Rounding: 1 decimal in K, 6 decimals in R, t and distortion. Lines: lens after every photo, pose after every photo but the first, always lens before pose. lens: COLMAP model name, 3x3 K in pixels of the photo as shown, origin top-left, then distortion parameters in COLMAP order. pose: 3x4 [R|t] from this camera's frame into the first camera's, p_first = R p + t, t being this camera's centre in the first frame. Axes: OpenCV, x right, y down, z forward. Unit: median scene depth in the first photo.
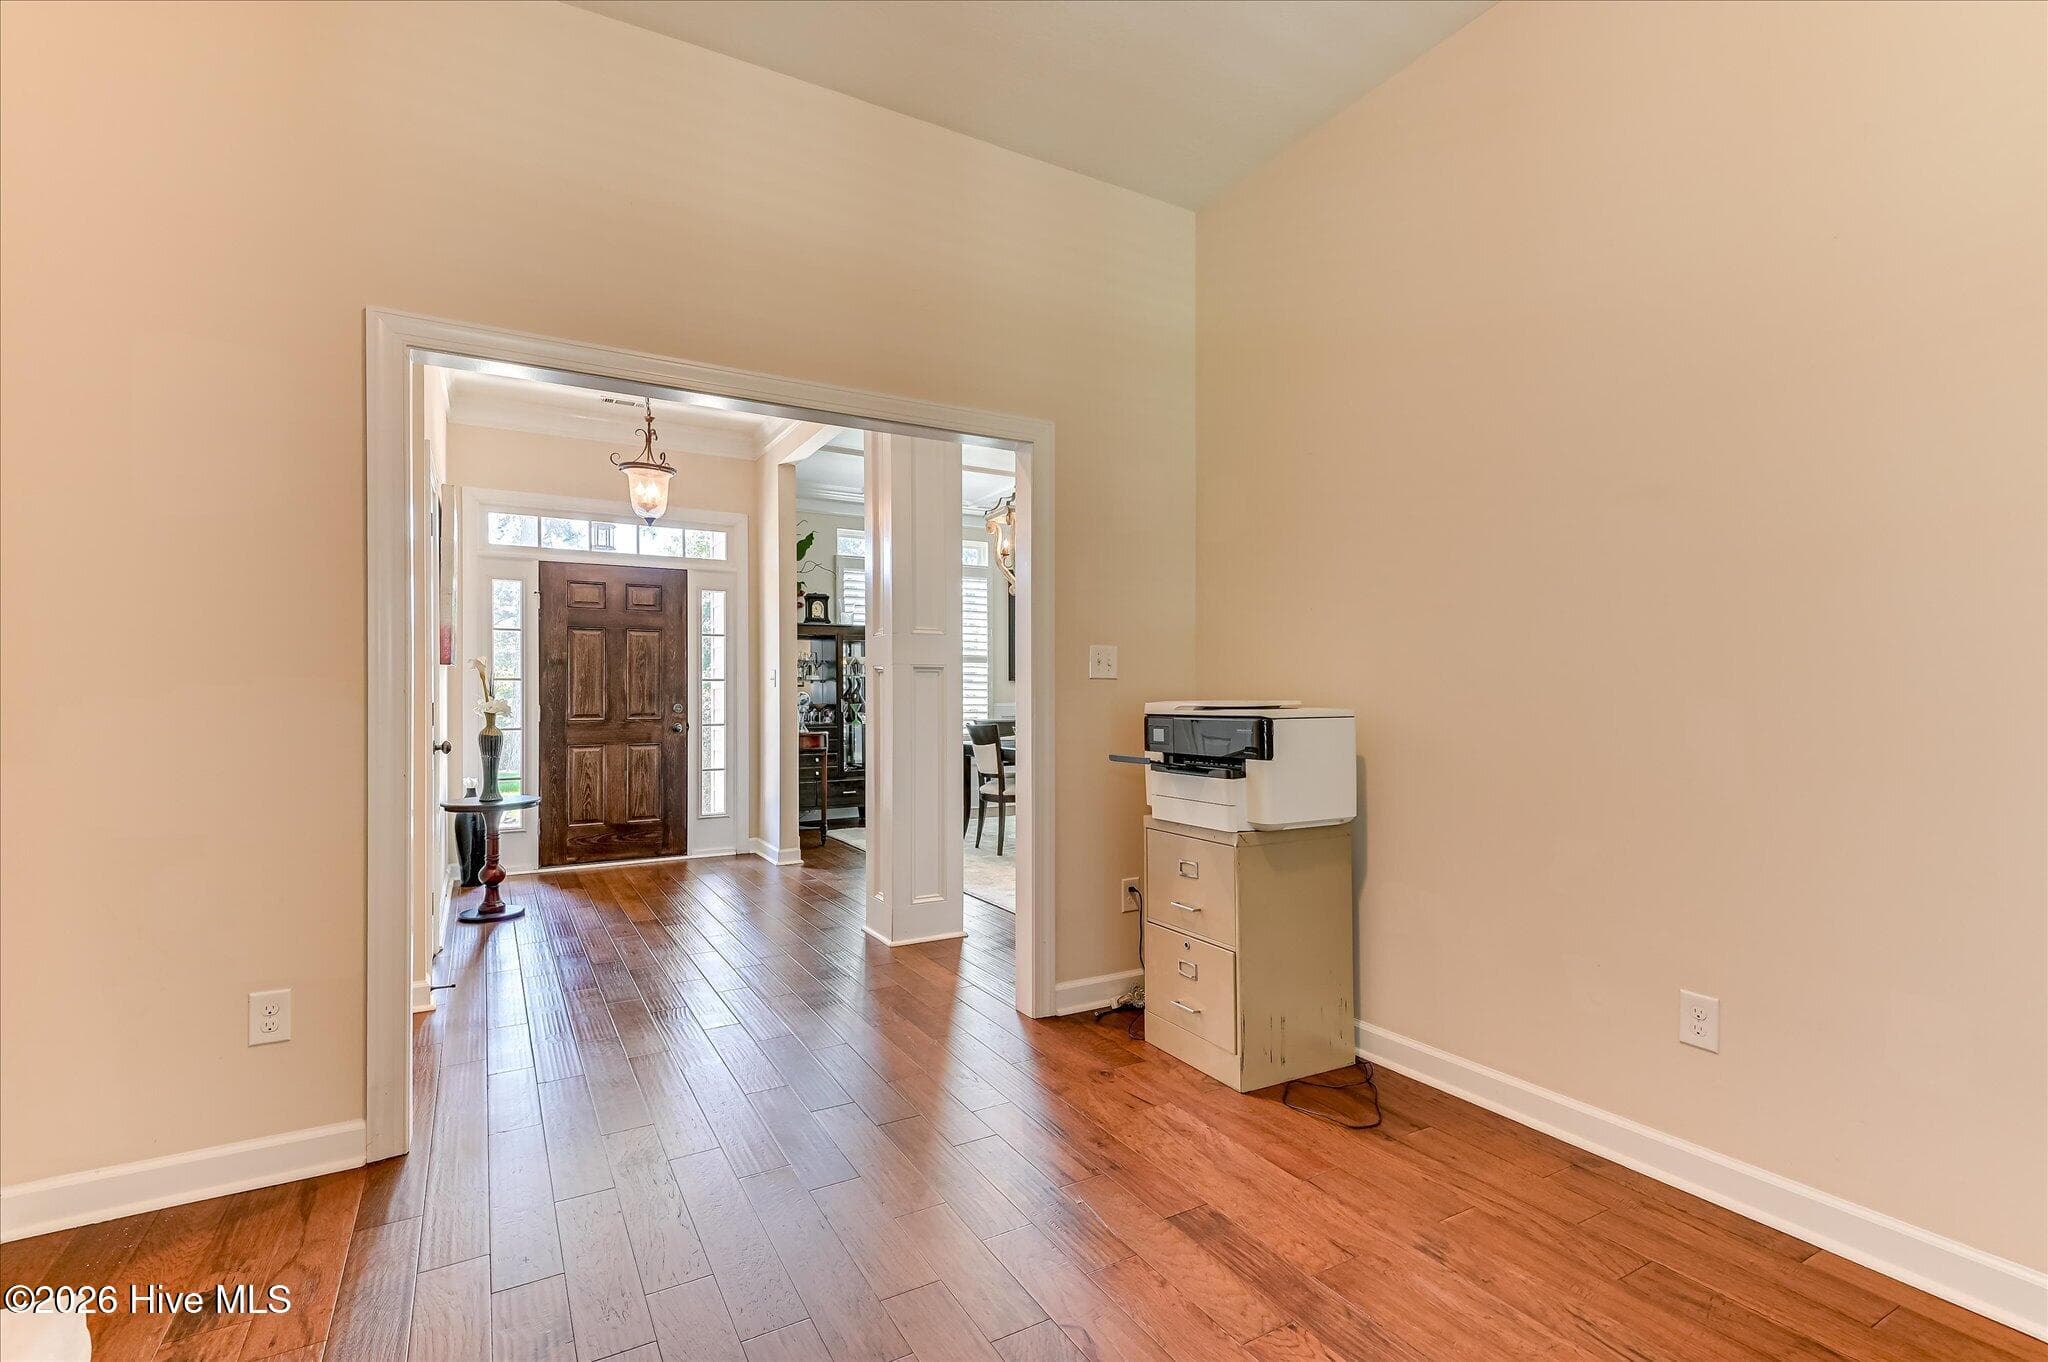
lens RADIAL K [[962.5, 0, 1015.5], [0, 962.5, 719.4], [0, 0, 1]] dist [0.013166, -0.000101]
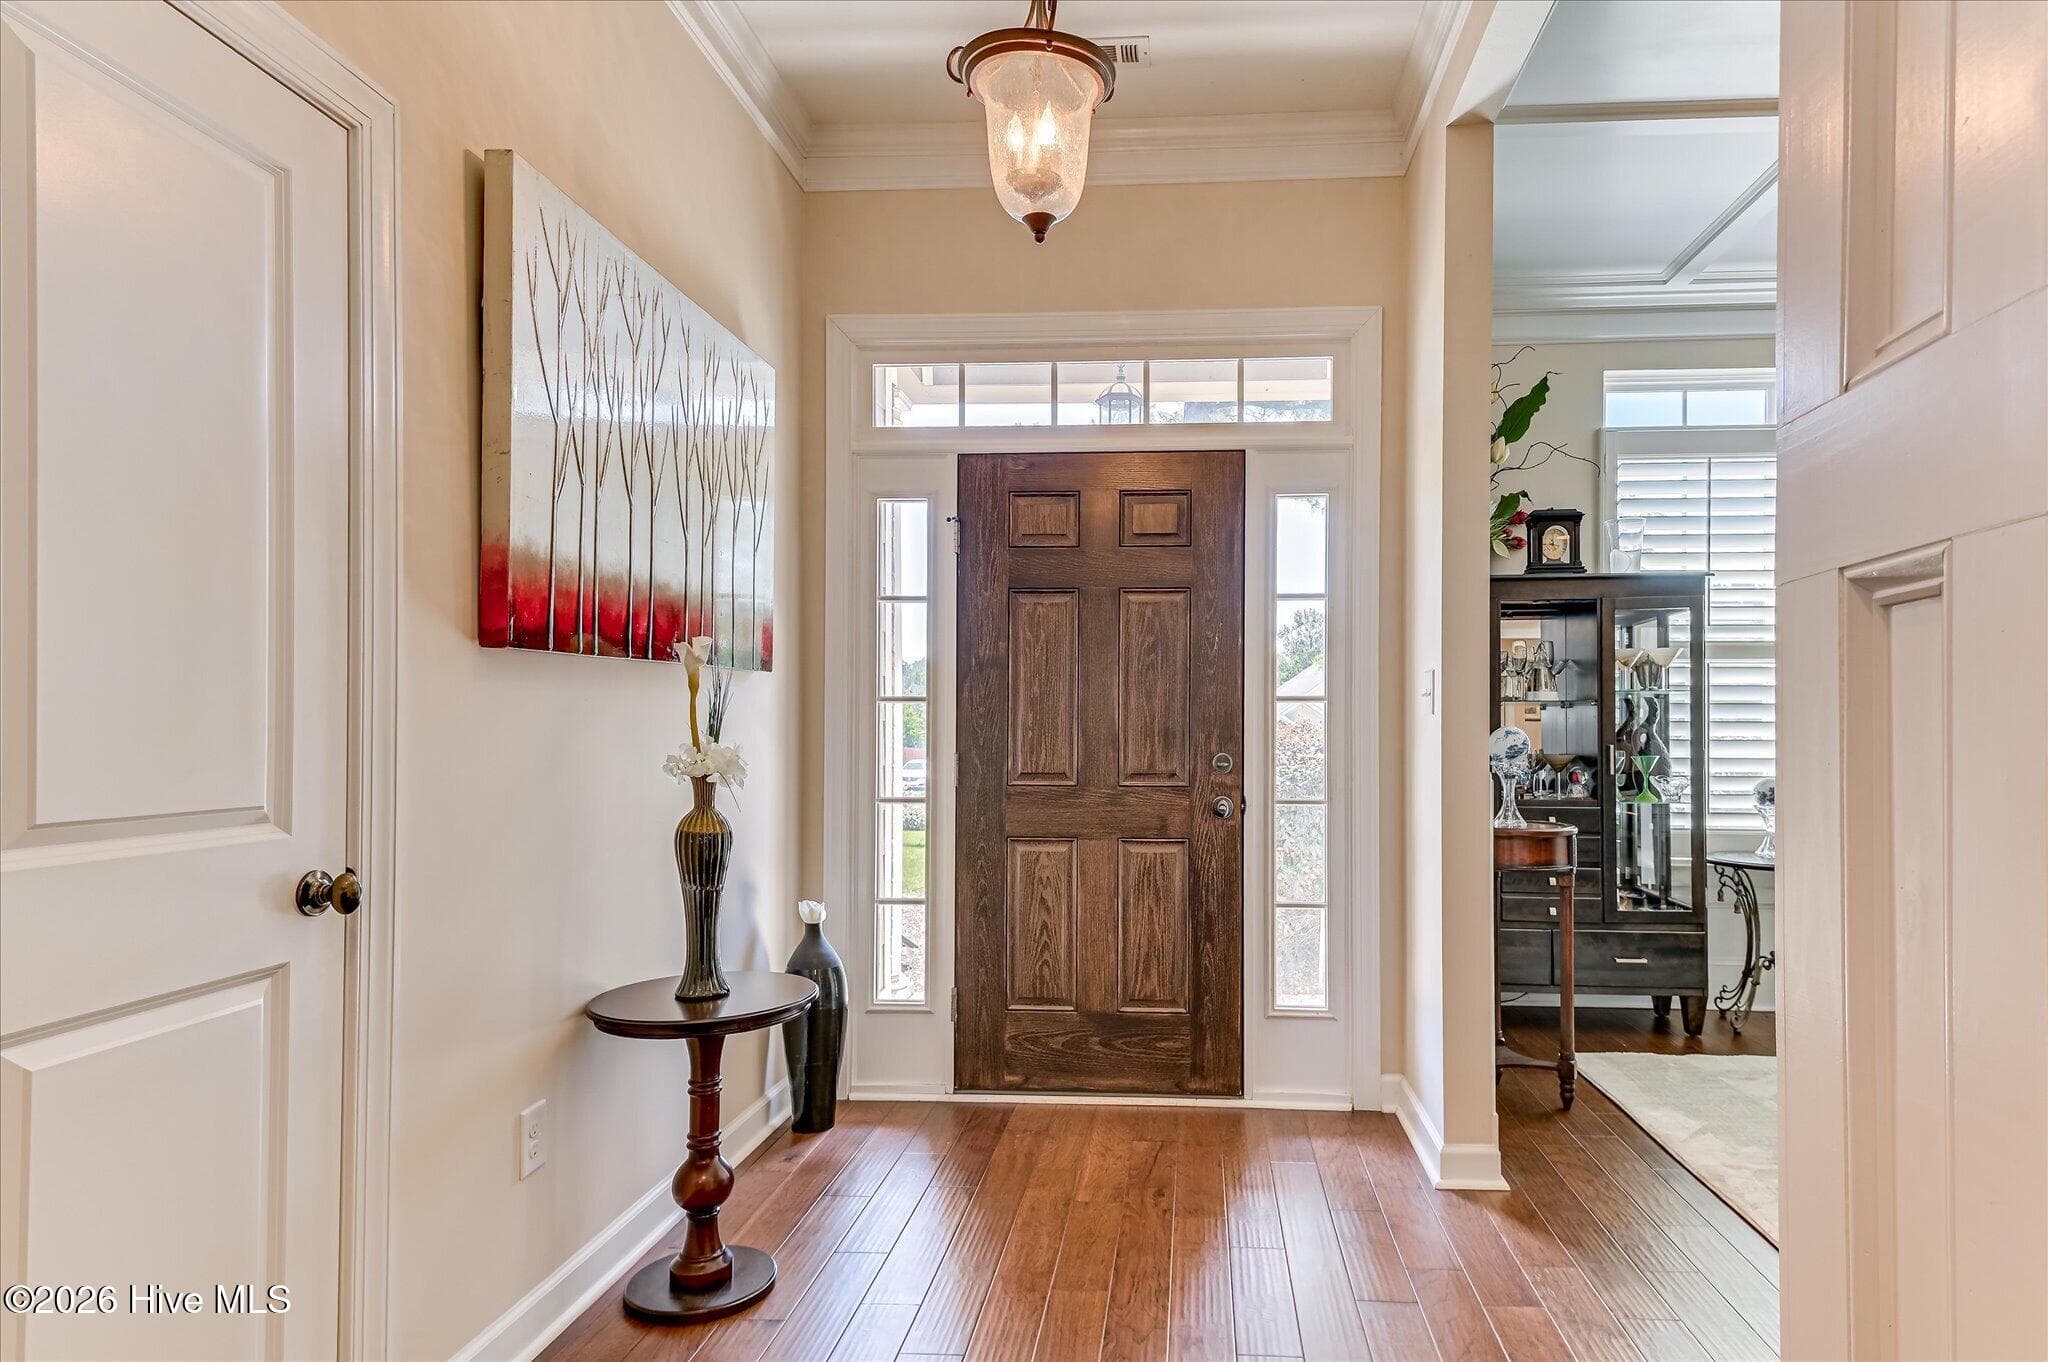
lens RADIAL K [[1699.1, 0, 1027.7], [0, 1699.1, 695.8], [0, 0, 1]] dist [0.092924, 0.103348]
pose [[0.875735, -0.004551, -0.482771, -0.050127], [-0.018118, 0.998941, -0.042282, -0.007437], [0.482452, 0.045775, 0.874726, 0.266178]]
